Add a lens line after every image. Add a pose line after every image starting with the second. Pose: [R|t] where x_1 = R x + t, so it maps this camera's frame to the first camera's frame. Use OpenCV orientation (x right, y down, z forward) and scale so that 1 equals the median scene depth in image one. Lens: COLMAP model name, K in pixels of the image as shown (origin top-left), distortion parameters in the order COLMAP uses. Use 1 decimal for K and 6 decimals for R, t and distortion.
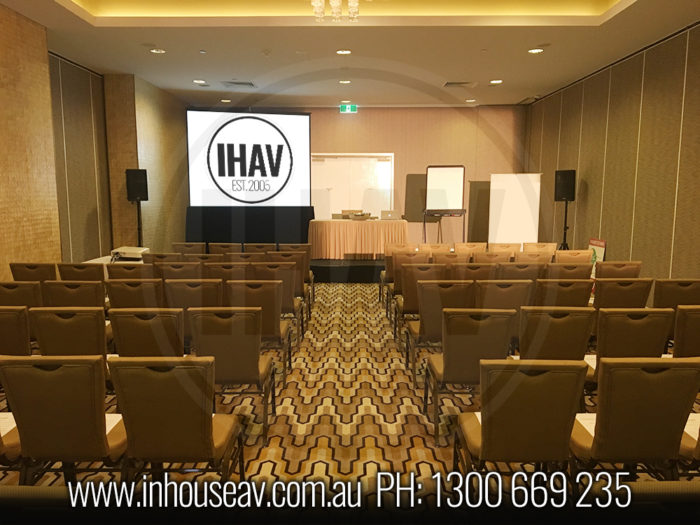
lens RADIAL K [[593.1, 0, 345.1], [0, 593.1, 264.5], [0, 0, 1]] dist [0.014757, -0.037640]
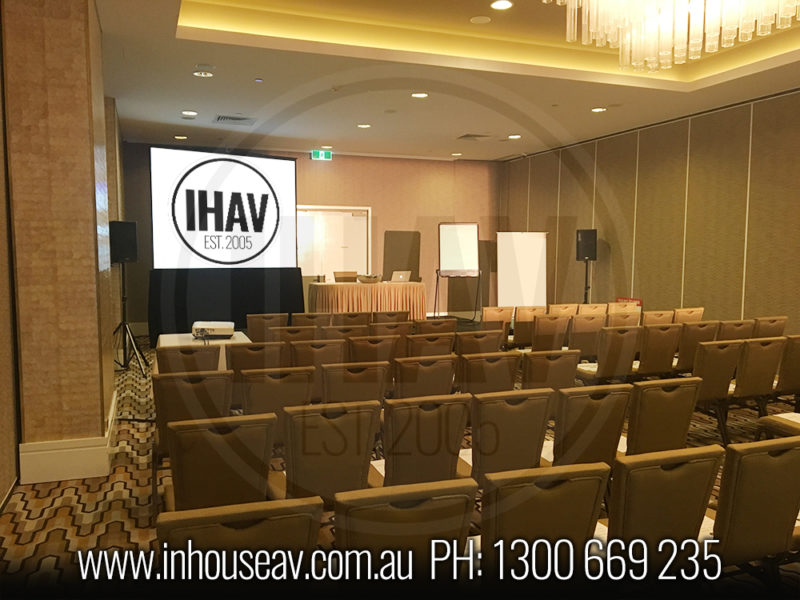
lens RADIAL K [[677.9, 0, 398.0], [0, 677.9, 298.2], [0, 0, 1]] dist [0.014757, -0.037640]
pose [[0.931946, -0.022264, 0.361912, -0.283111], [0.041202, 0.998151, -0.044693, -0.005907], [-0.360248, 0.056563, 0.931140, 0.056413]]
